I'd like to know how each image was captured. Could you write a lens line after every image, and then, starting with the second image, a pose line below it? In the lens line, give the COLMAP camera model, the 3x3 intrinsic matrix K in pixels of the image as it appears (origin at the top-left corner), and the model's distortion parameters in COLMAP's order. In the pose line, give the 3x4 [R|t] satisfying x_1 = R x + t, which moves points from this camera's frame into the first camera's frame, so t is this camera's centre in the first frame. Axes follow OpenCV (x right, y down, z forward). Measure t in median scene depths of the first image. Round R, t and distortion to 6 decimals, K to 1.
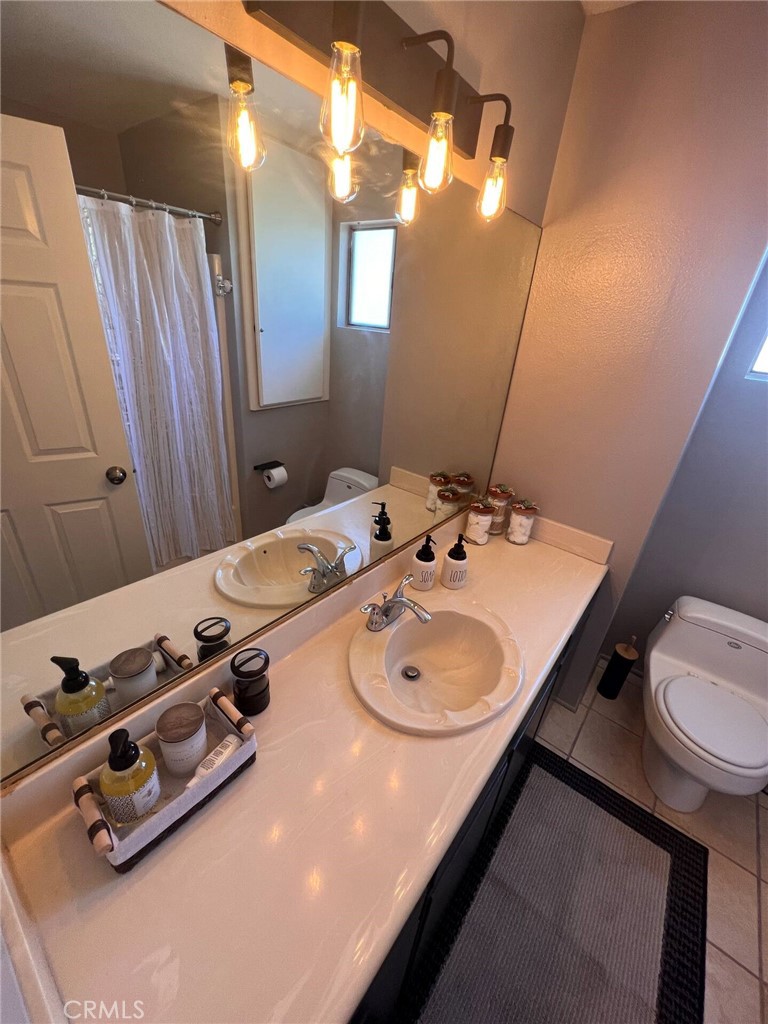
lens RADIAL K [[411.8, 0, 384.3], [0, 411.8, 510.9], [0, 0, 1]] dist [-0.002817, -0.000289]
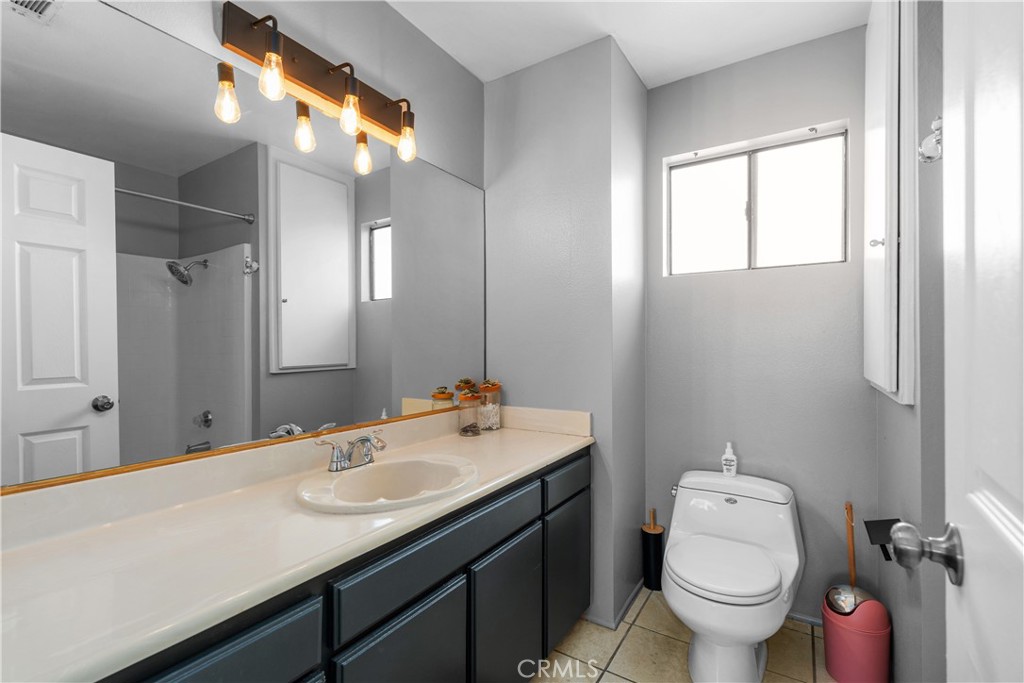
lens RADIAL K [[458.3, 0, 509.2], [0, 458.3, 346.2], [0, 0, 1]] dist [-0.004162, 0.001142]
pose [[0.989893, -0.088753, 0.110612, 0.169270], [0.128019, 0.894818, -0.427682, 0.303868], [-0.061020, 0.437520, 0.897136, -0.106997]]
